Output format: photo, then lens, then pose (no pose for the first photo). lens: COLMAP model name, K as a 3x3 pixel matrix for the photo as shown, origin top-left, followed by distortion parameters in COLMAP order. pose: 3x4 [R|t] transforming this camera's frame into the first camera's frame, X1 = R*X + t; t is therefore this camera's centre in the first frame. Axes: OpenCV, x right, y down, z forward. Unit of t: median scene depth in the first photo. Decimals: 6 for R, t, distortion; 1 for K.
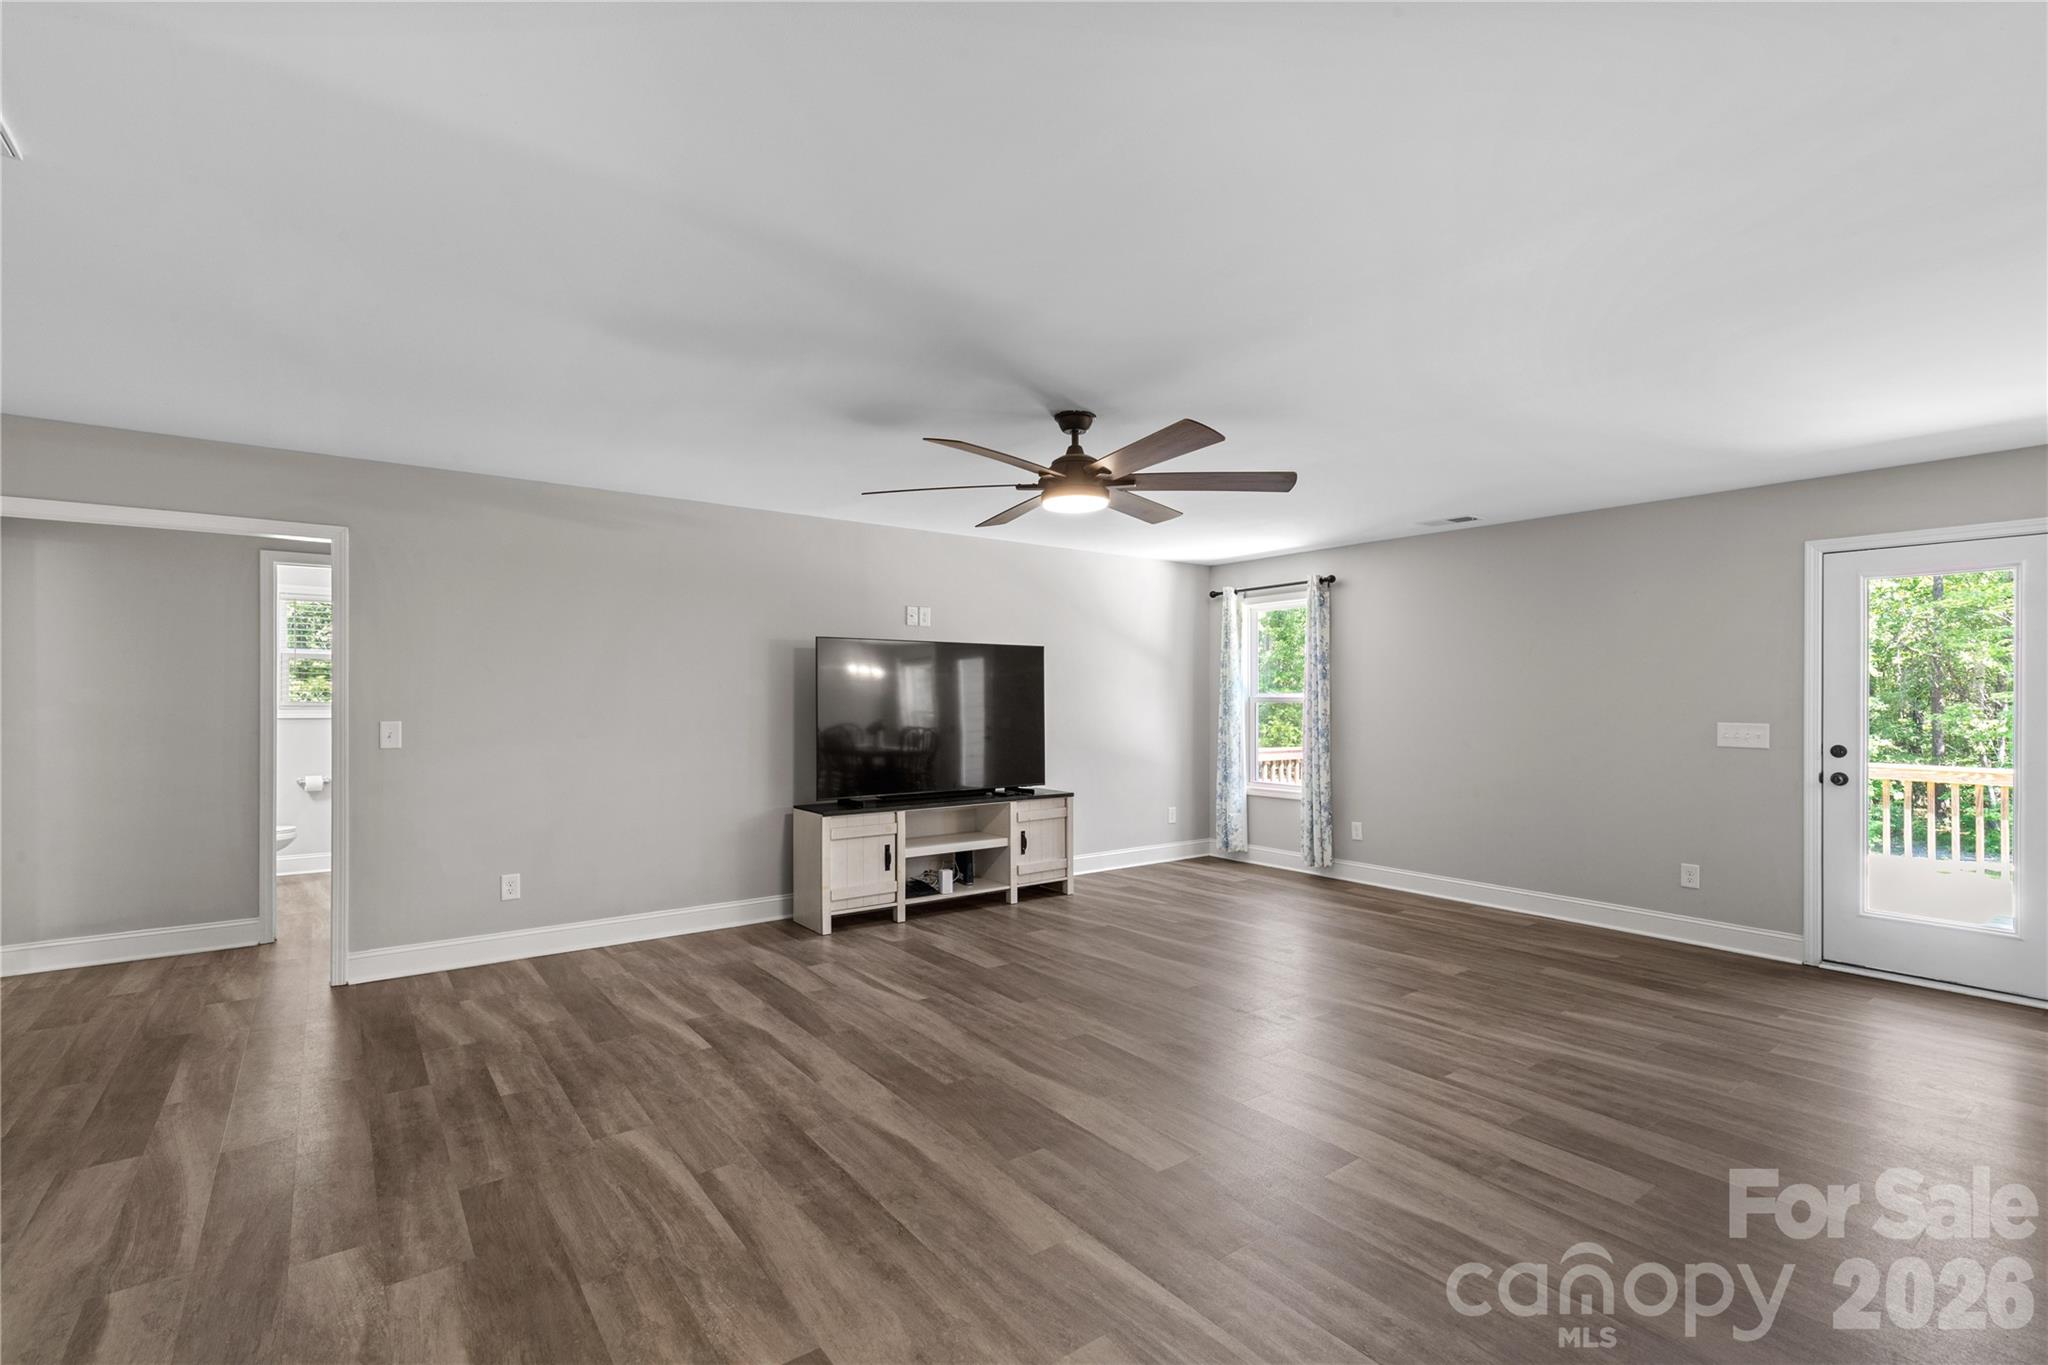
lens RADIAL K [[932.4, 0, 1018.9], [0, 932.4, 688.7], [0, 0, 1]] dist [0.004842, -0.000793]
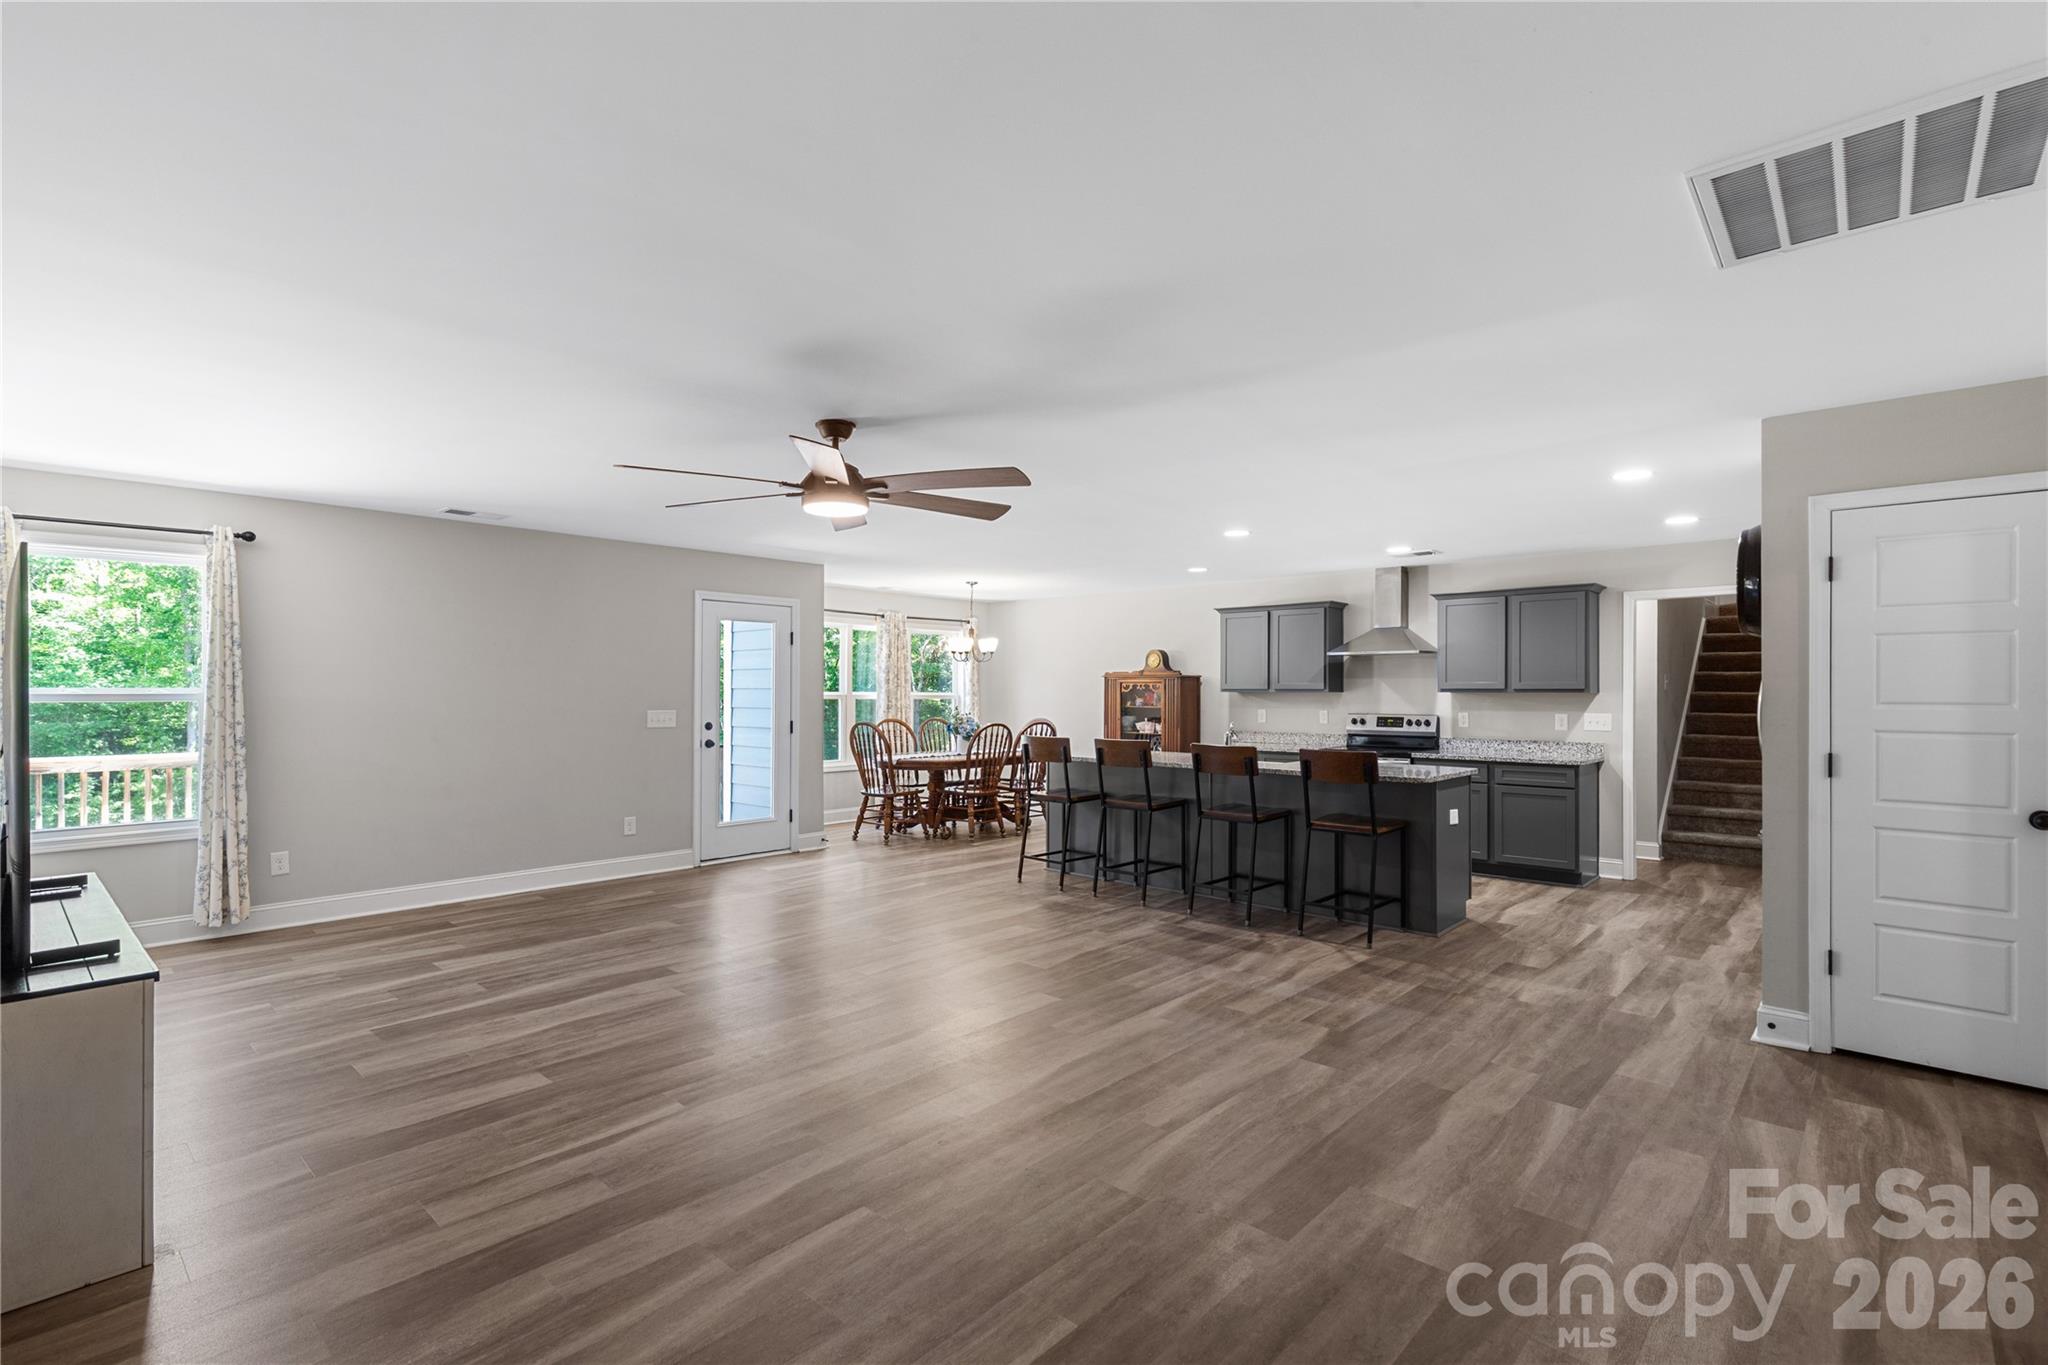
lens RADIAL K [[954.2, 0, 1024.0], [0, 954.2, 682.5], [0, 0, 1]] dist [0.007769, 0.000199]
pose [[-0.192597, 0.005899, 0.981260, -0.774443], [-0.010210, 0.999916, -0.008016, 0.000628], [-0.981225, -0.011562, -0.192521, 0.757600]]
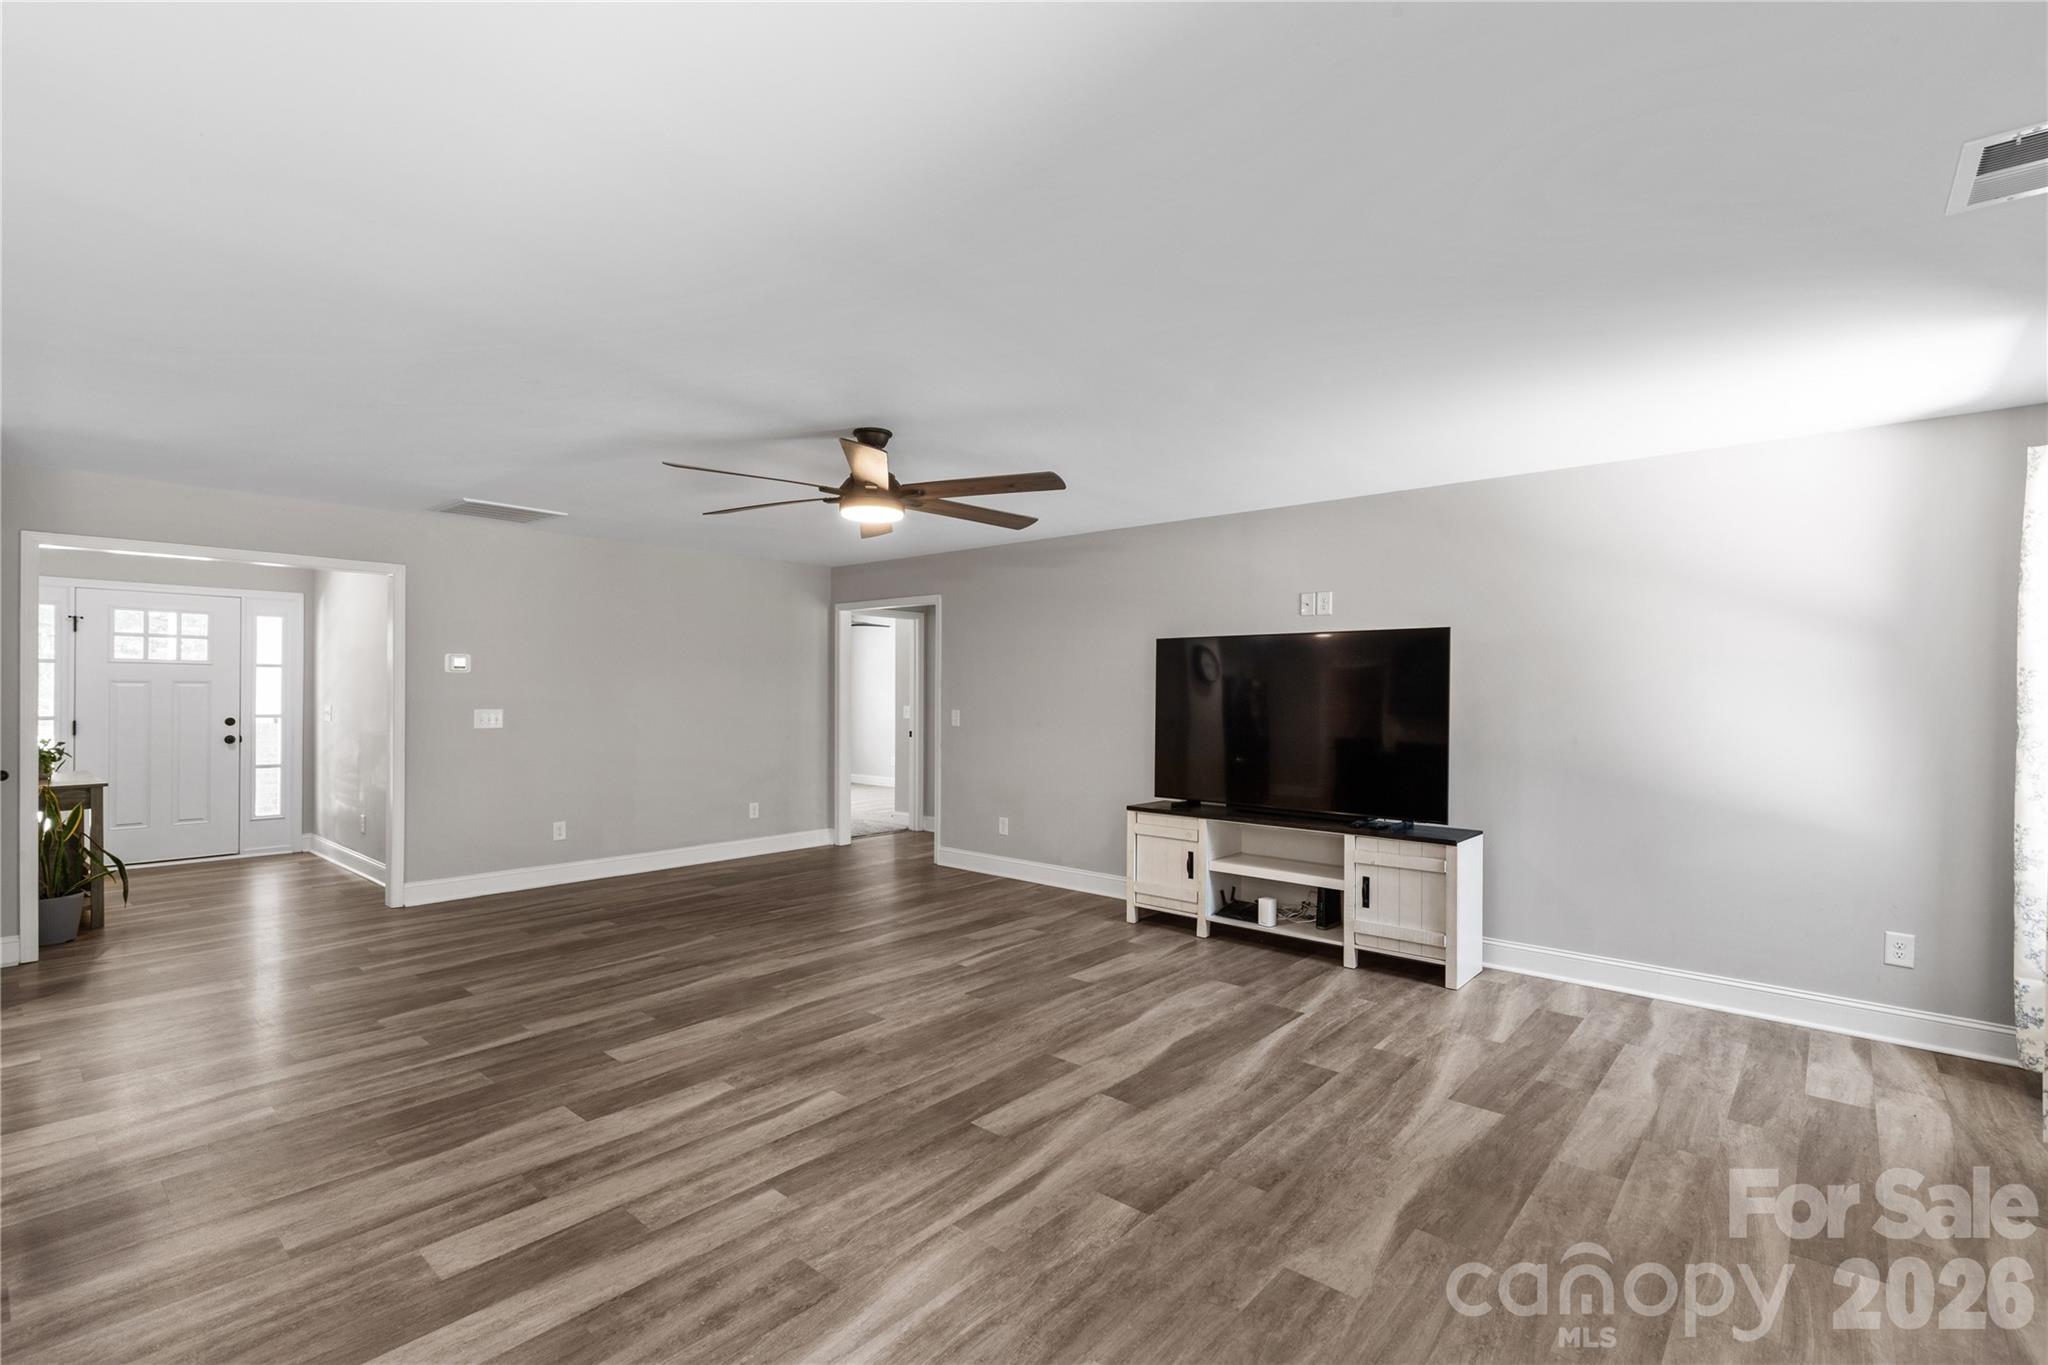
lens RADIAL K [[932.4, 0, 1018.9], [0, 932.4, 688.7], [0, 0, 1]] dist [0.004842, -0.000793]
pose [[0.206444, -0.004414, -0.978449, 0.863217], [0.001114, 0.999990, -0.004276, 0.005008], [0.978458, -0.000207, 0.206447, 0.716987]]
